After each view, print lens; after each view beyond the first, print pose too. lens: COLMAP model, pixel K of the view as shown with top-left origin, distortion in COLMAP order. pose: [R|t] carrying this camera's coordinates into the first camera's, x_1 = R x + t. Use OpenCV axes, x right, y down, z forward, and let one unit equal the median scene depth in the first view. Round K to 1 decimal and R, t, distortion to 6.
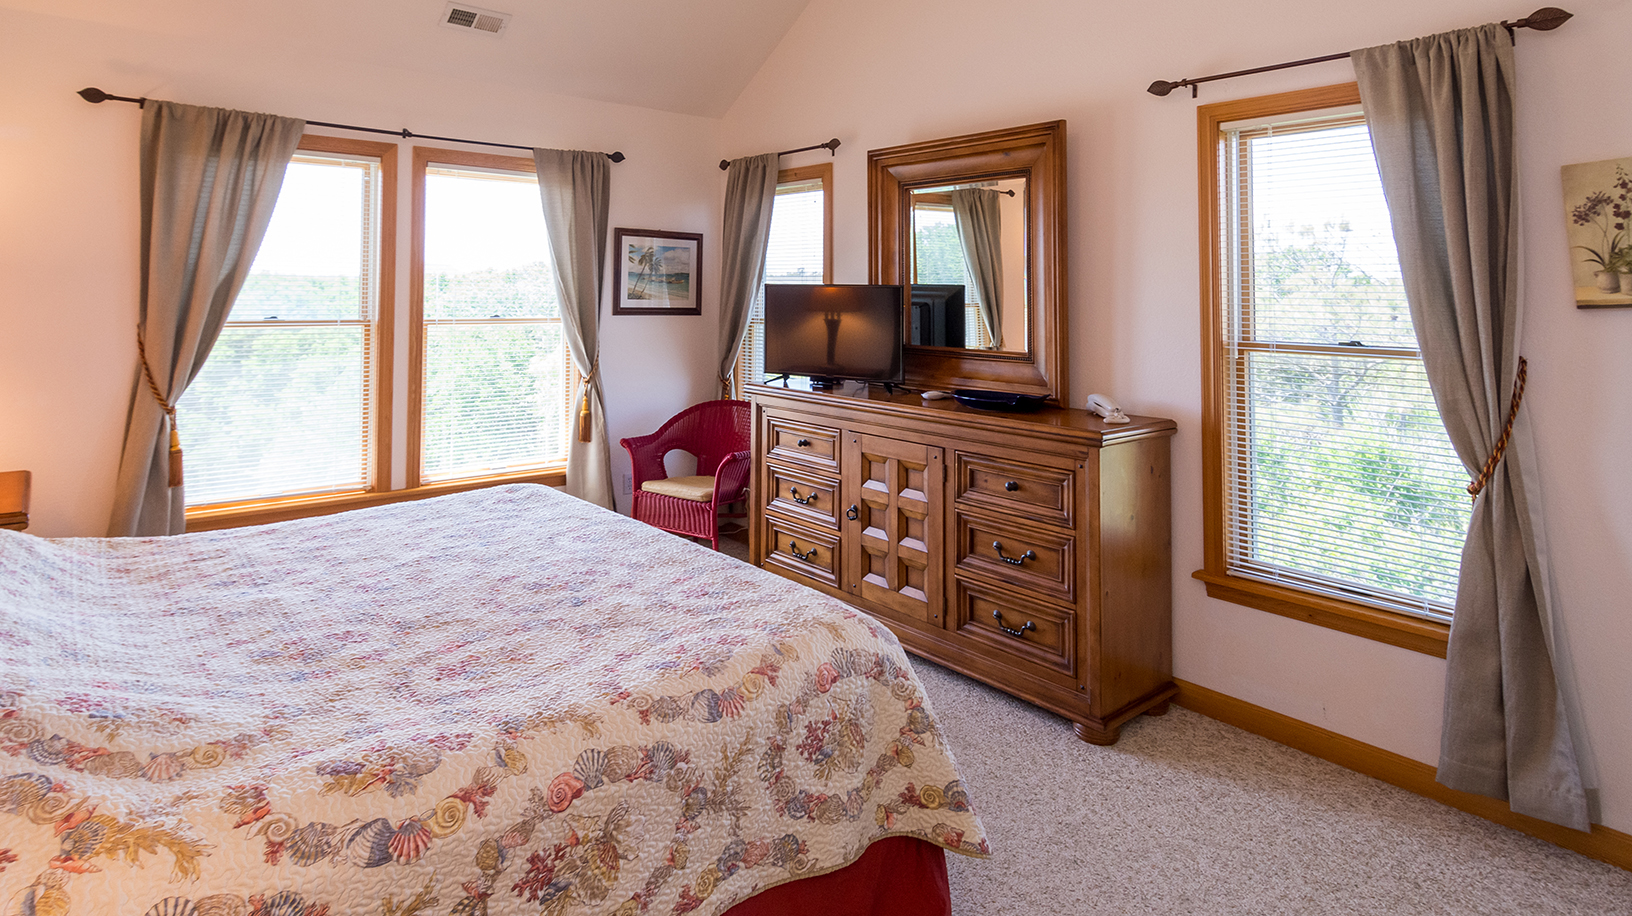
lens RADIAL K [[887.5, 0, 801.3], [0, 887.5, 458.2], [0, 0, 1]] dist [-0.002244, -0.000029]
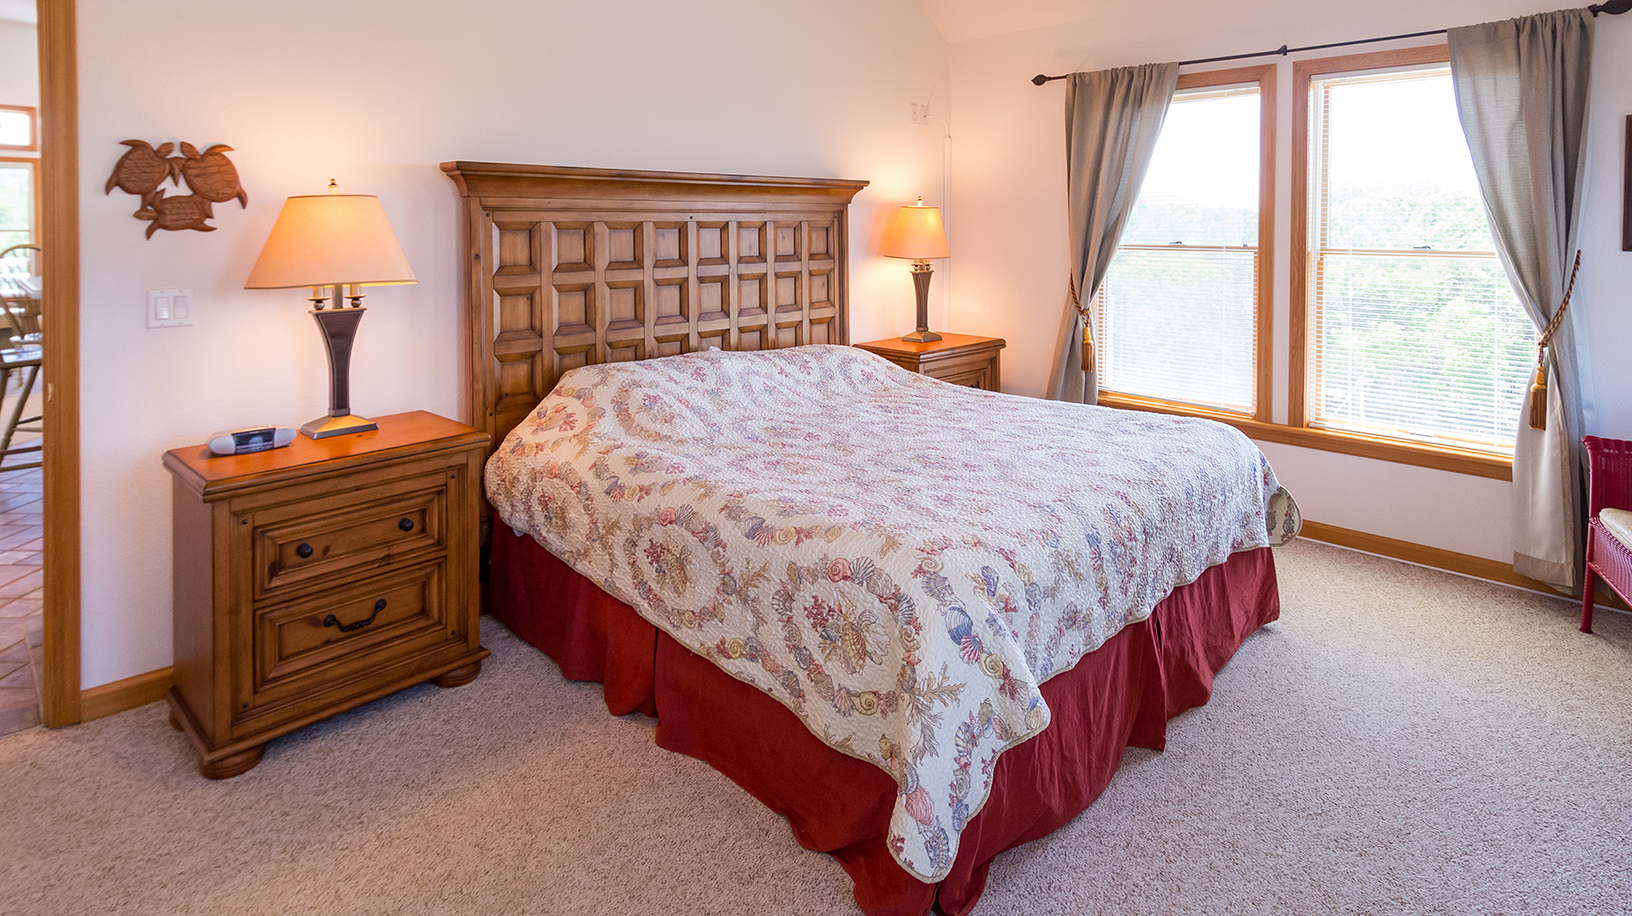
lens RADIAL K [[874.3, 0, 816.4], [0, 874.3, 487.0], [0, 0, 1]] dist [-0.000627, -0.006843]
pose [[0.068394, 0.275231, -0.958942, 0.601342], [-0.182886, 0.948364, 0.259151, -0.070849], [0.980752, 0.157653, 0.115198, 0.492018]]
